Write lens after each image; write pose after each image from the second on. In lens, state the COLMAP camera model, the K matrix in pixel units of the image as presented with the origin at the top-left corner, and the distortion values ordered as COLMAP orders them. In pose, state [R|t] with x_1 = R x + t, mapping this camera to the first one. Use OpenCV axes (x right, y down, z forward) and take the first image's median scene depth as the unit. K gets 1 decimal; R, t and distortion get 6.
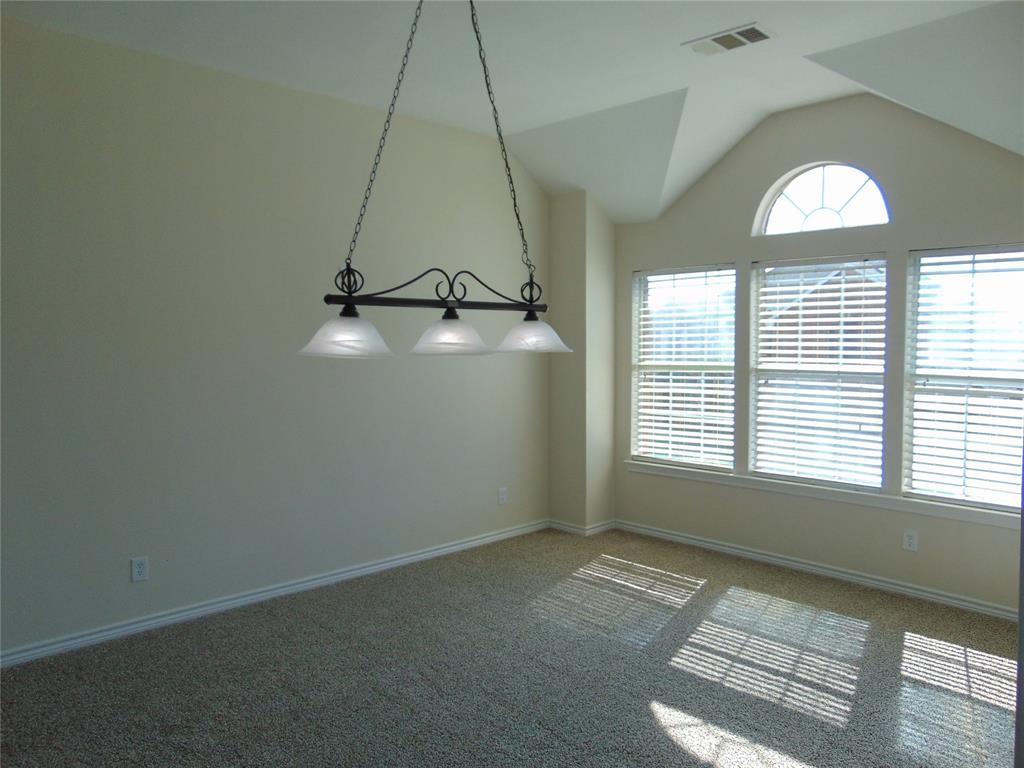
lens RADIAL K [[767.9, 0, 512.0], [0, 767.9, 384.0], [0, 0, 1]] dist [-0.036627, 0.081943]
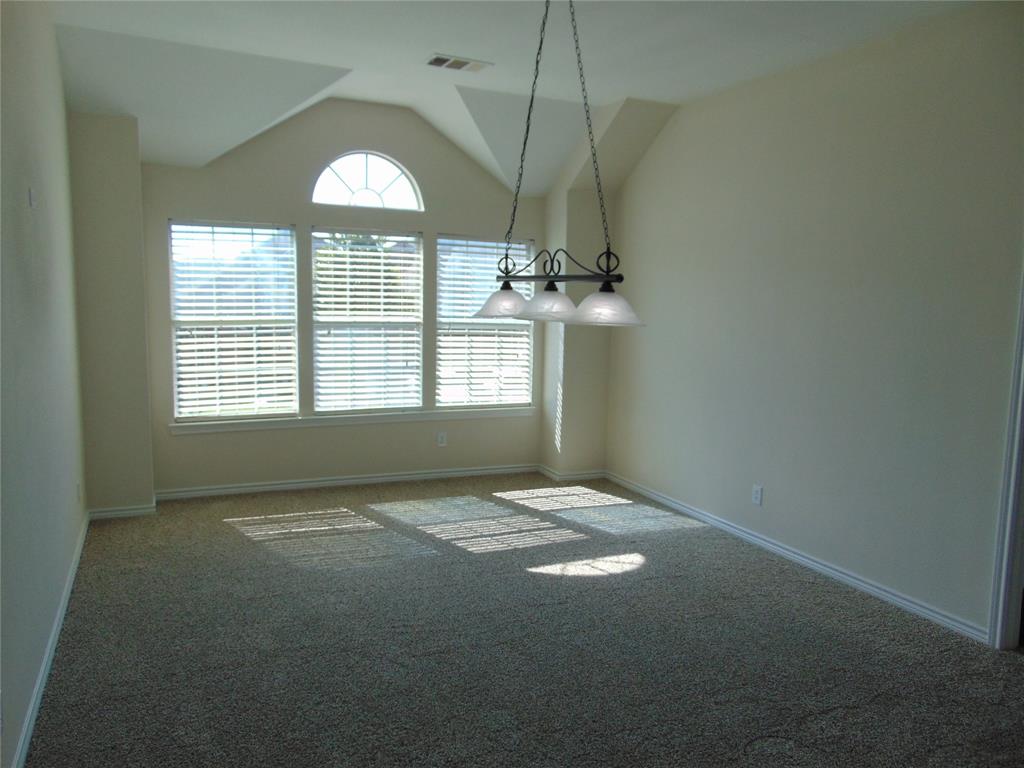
lens RADIAL K [[767.9, 0, 512.0], [0, 767.9, 384.0], [0, 0, 1]] dist [-0.036627, 0.081943]
pose [[0.333613, -0.106514, 0.936674, -0.763461], [0.032971, 0.994307, 0.101324, -0.038618], [-0.942133, -0.002920, 0.335225, 0.401112]]
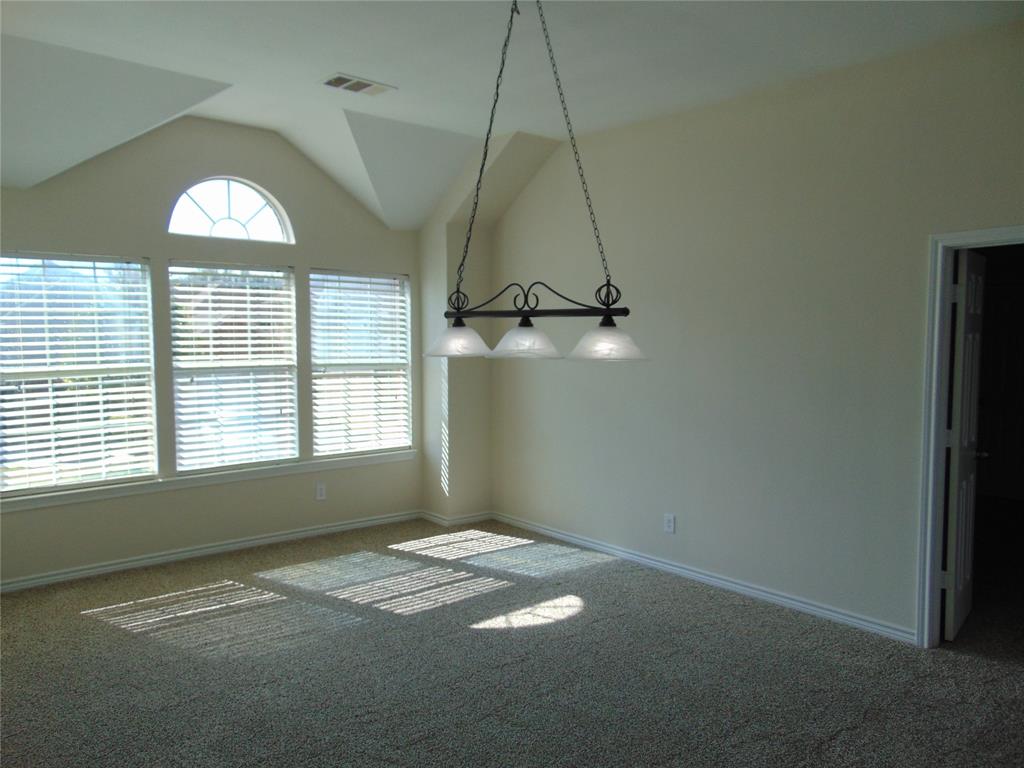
lens RADIAL K [[767.9, 0, 512.0], [0, 767.9, 384.0], [0, 0, 1]] dist [-0.036627, 0.081943]
pose [[0.063885, -0.071407, 0.995399, -0.742341], [0.058003, 0.996016, 0.067729, -0.047855], [-0.996270, 0.053410, 0.067772, 0.581889]]
